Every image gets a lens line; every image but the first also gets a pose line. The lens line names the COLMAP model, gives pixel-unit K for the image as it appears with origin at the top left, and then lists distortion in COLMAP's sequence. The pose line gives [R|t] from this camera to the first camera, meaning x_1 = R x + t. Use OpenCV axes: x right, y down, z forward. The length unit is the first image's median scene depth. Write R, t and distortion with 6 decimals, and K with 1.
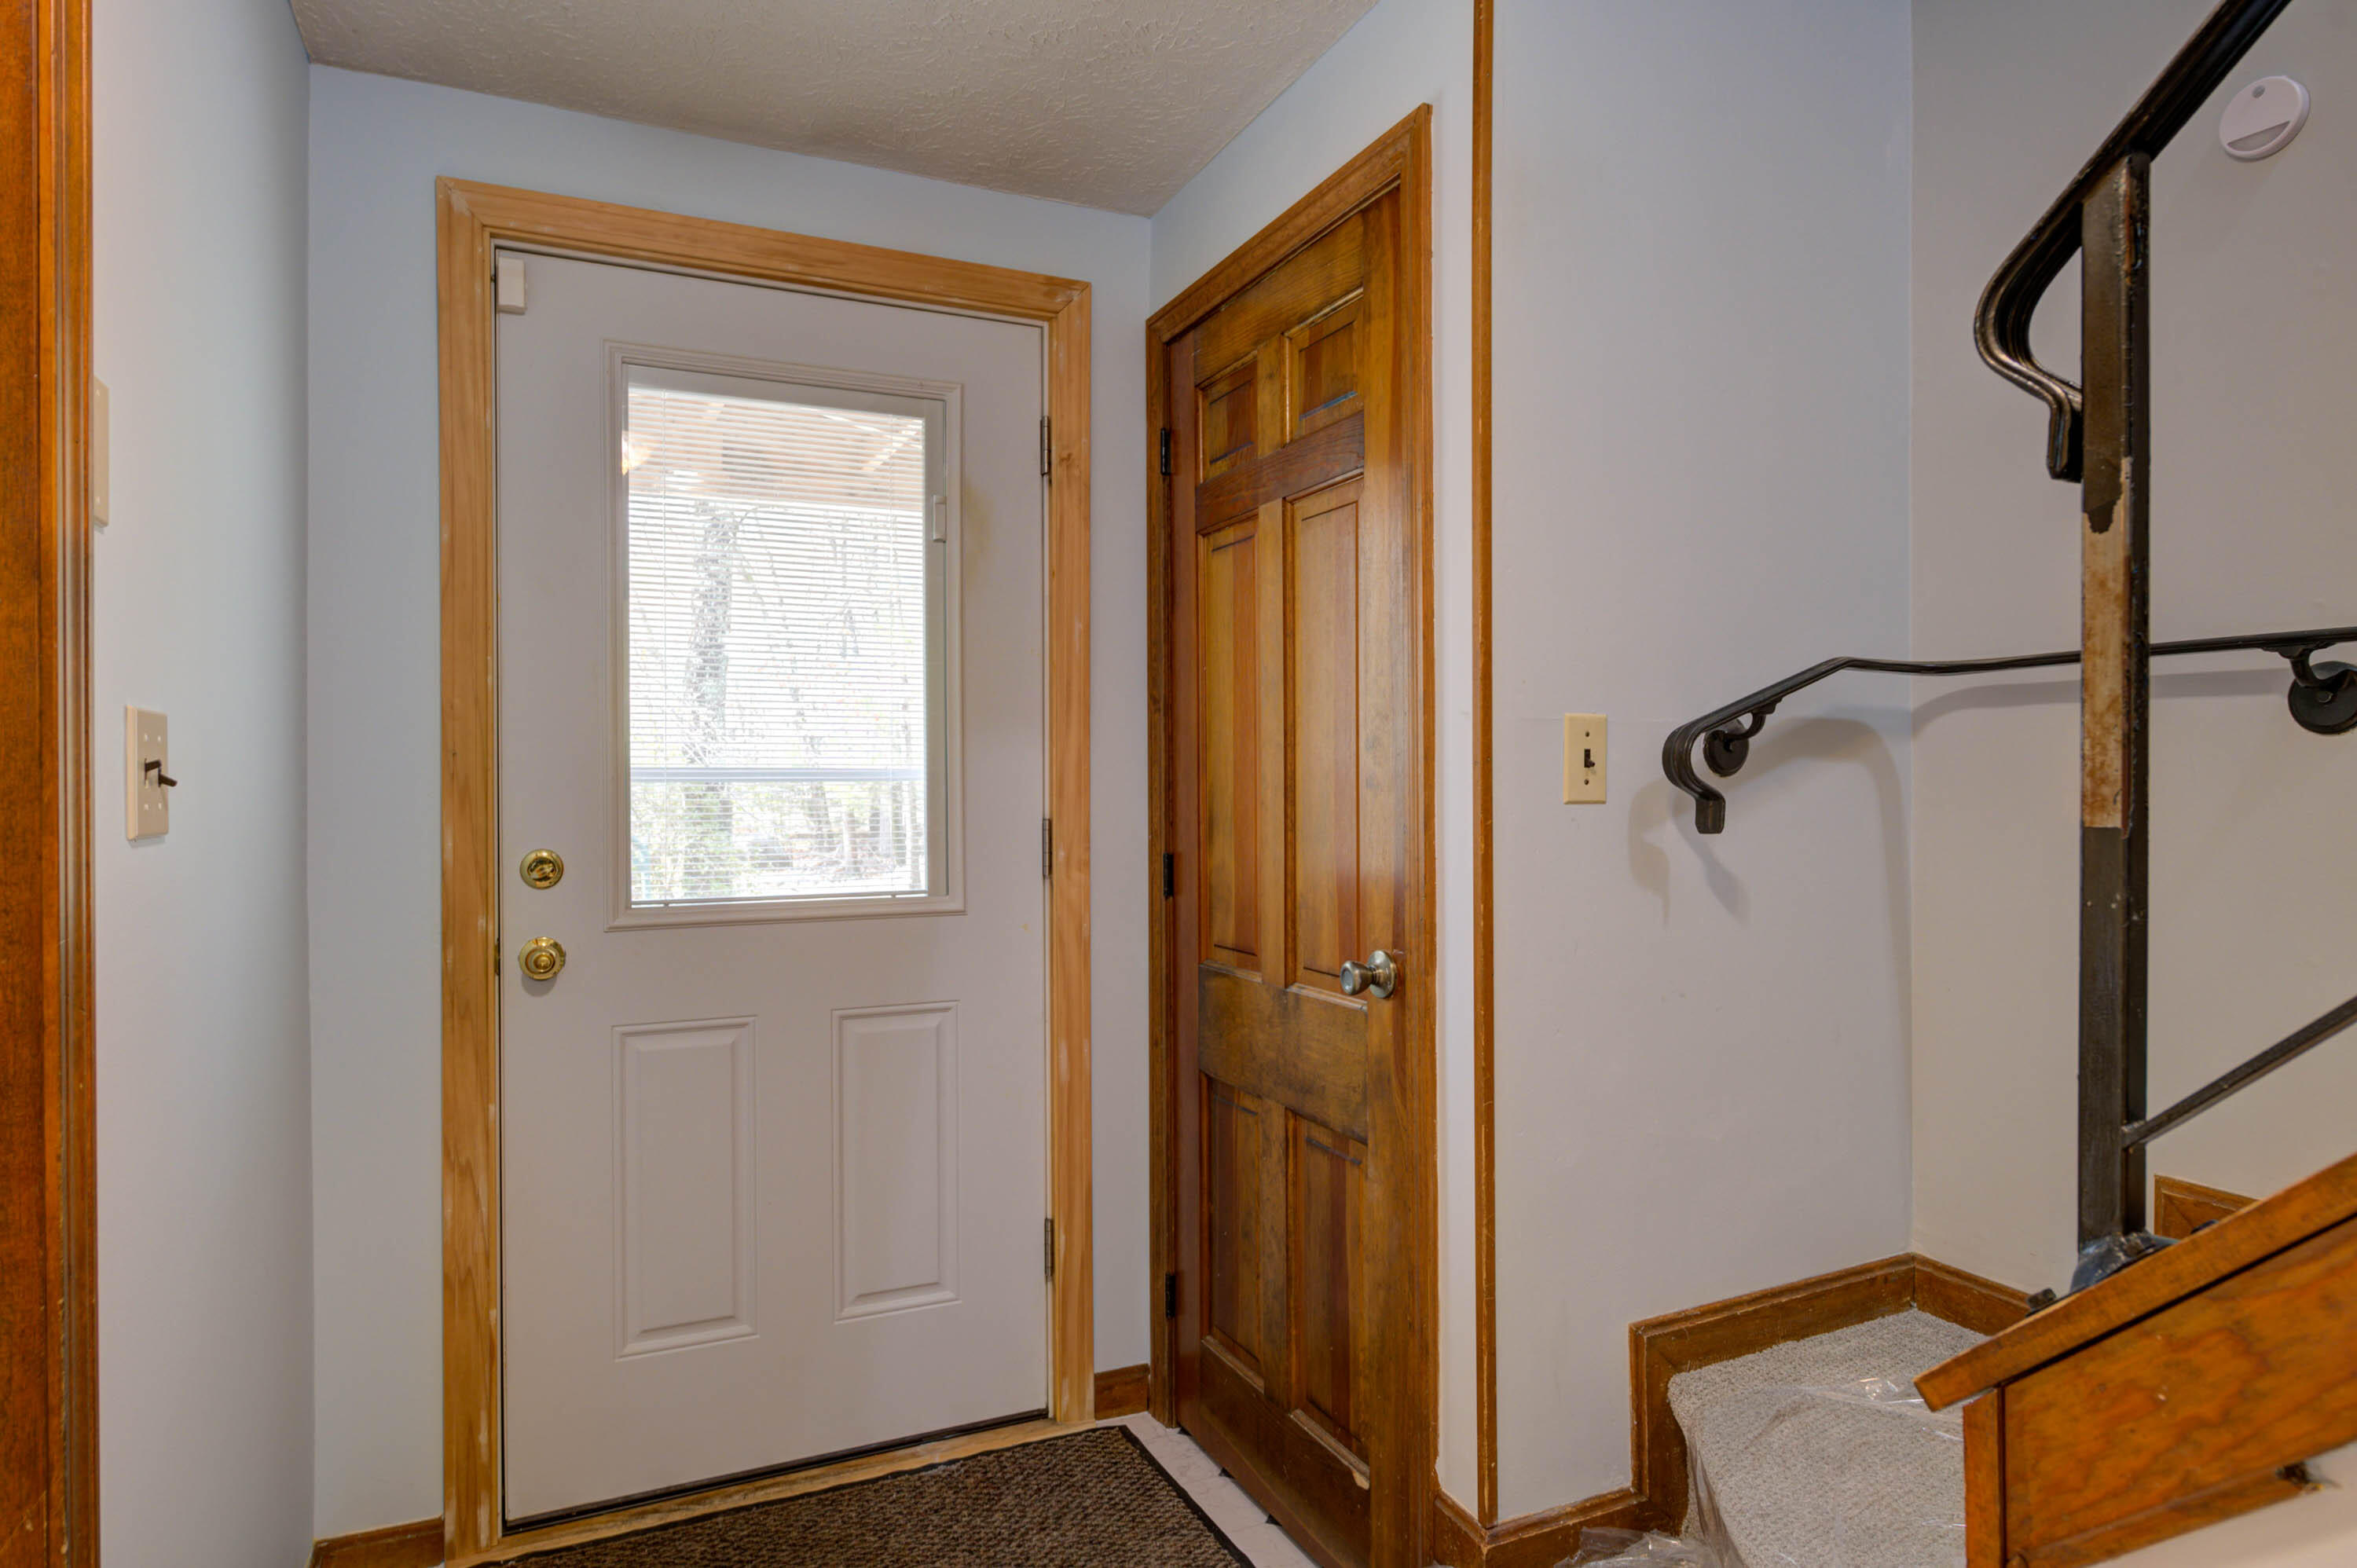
lens RADIAL K [[1348.3, 0, 1178.5], [0, 1348.3, 784.0], [0, 0, 1]] dist [-0.000069, 0.000066]
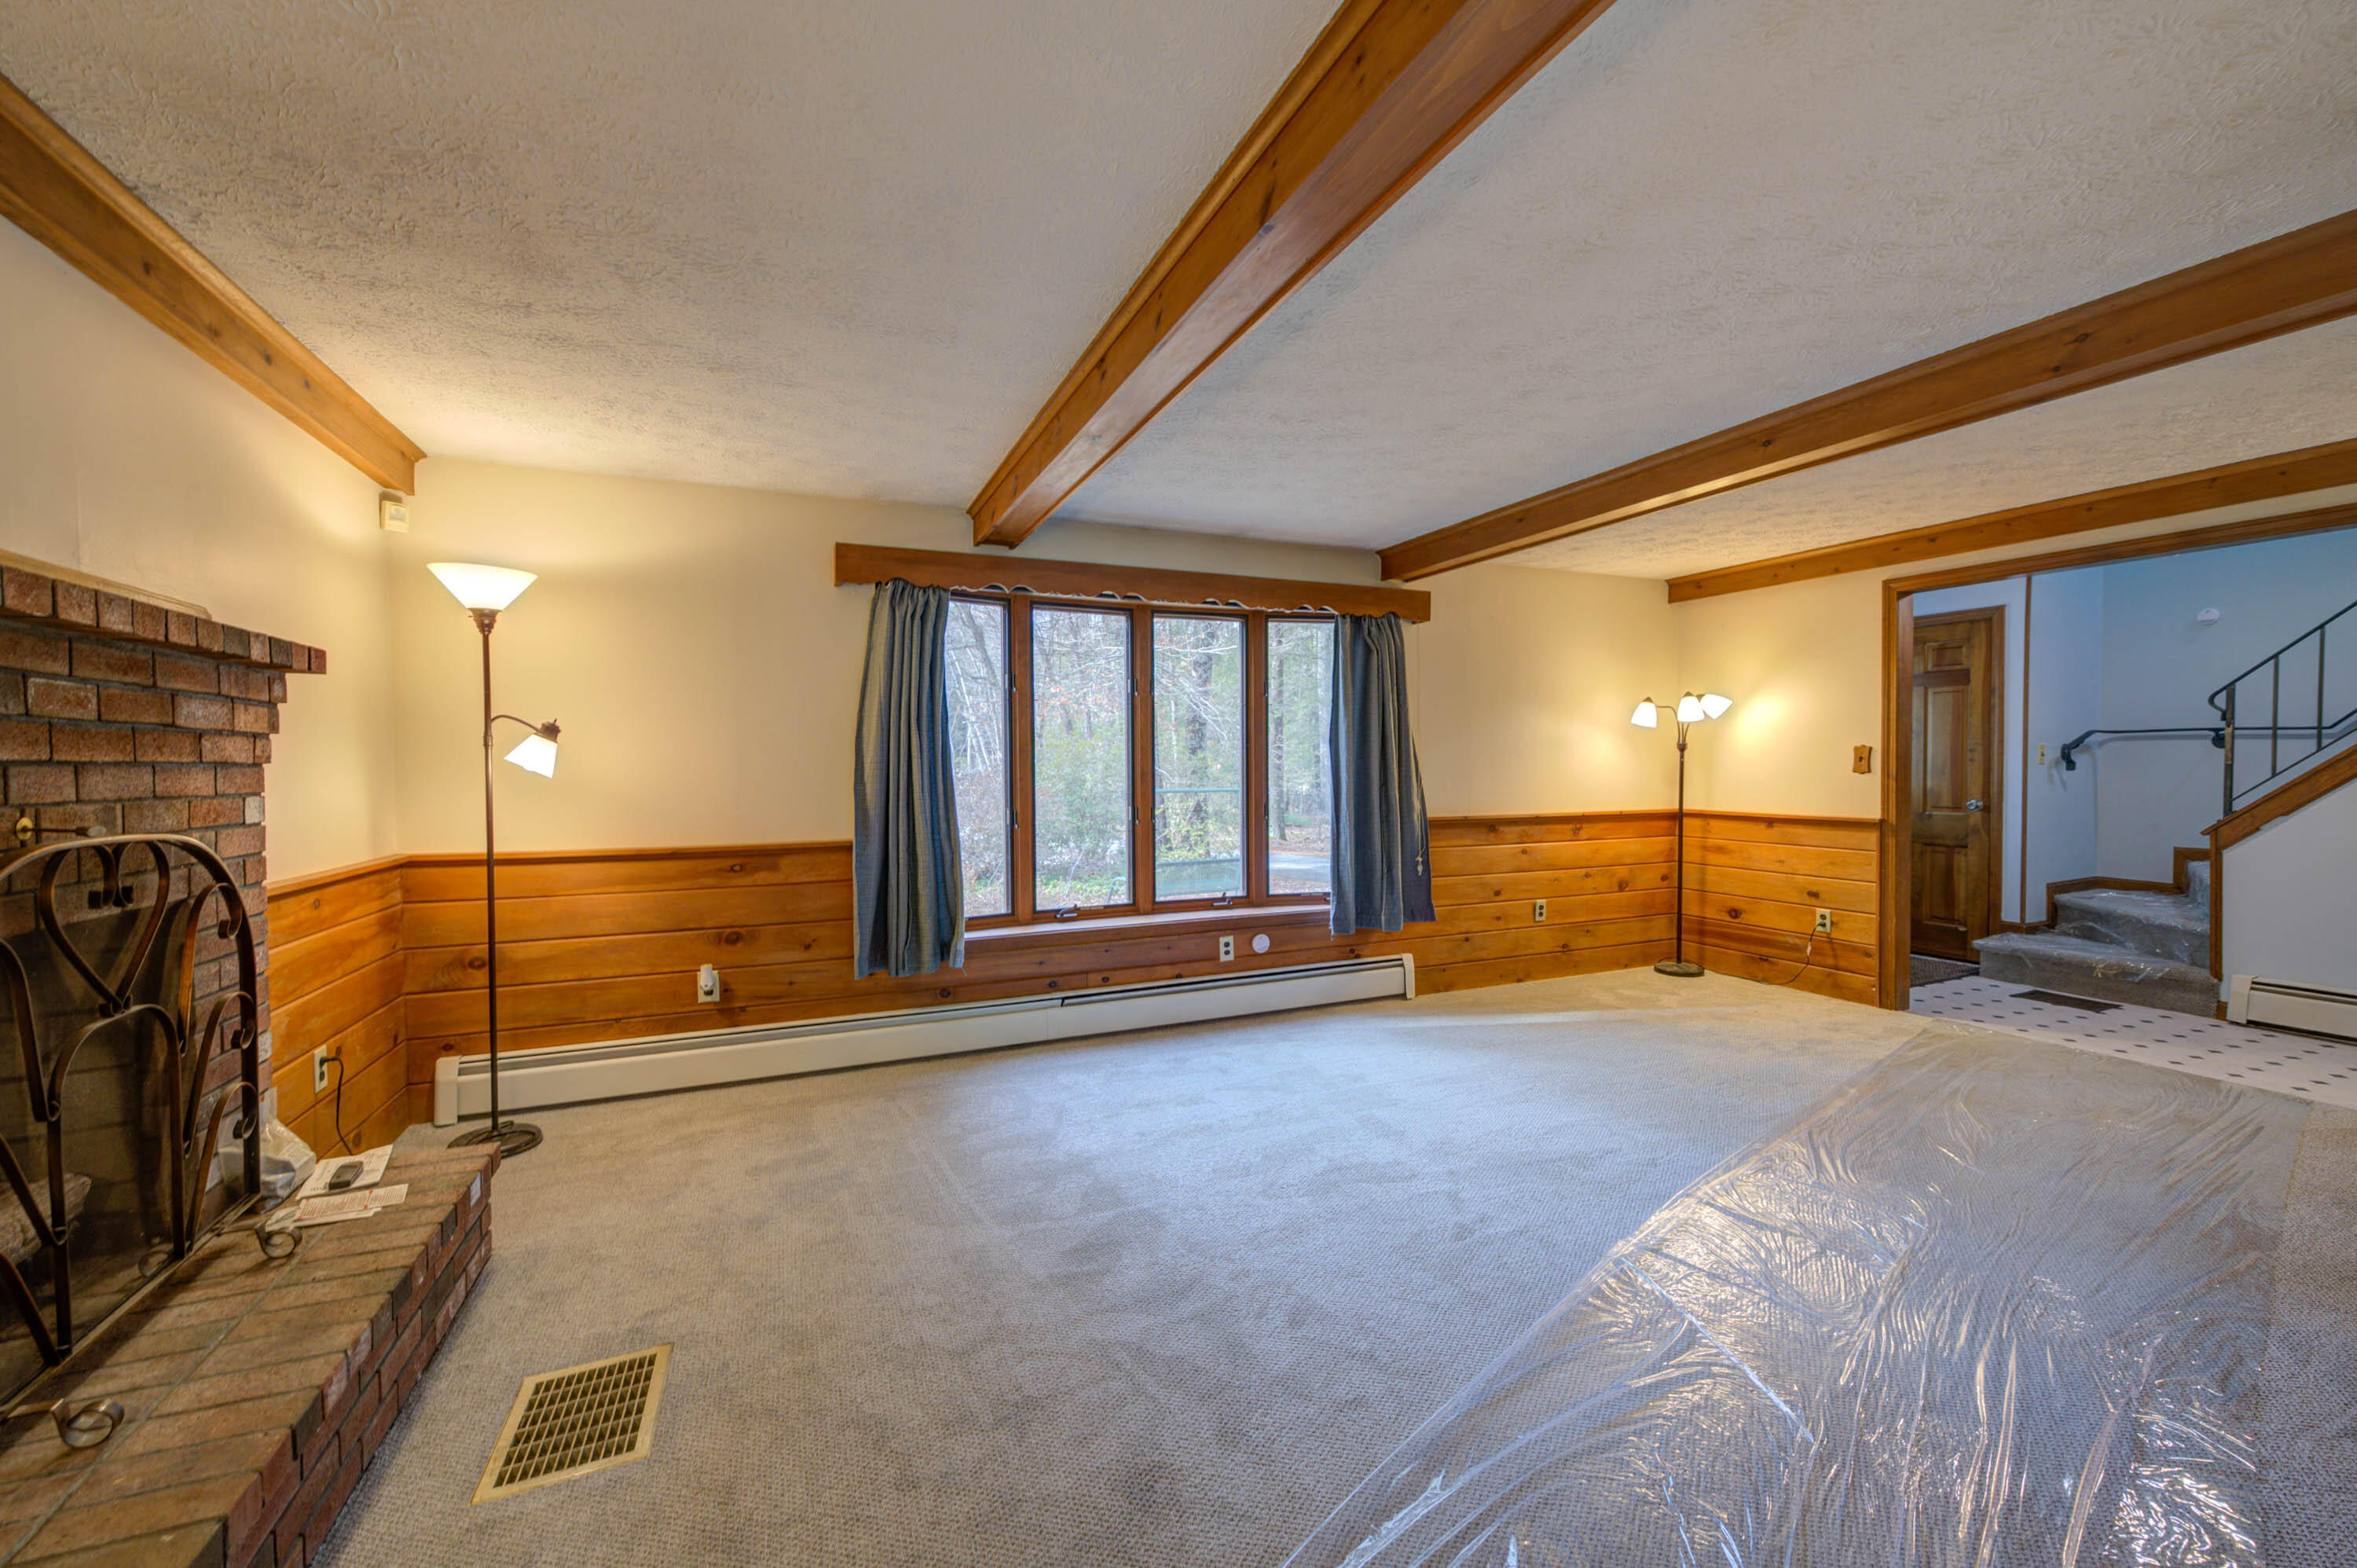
lens RADIAL K [[926.9, 0, 1178.5], [0, 926.9, 784.0], [0, 0, 1]] dist [-0.007604, -0.000036]
pose [[0.999410, -0.002312, -0.034261, -2.365192], [0.003021, 0.999782, 0.020676, 0.008791], [0.034206, -0.020767, 0.999199, -2.062893]]
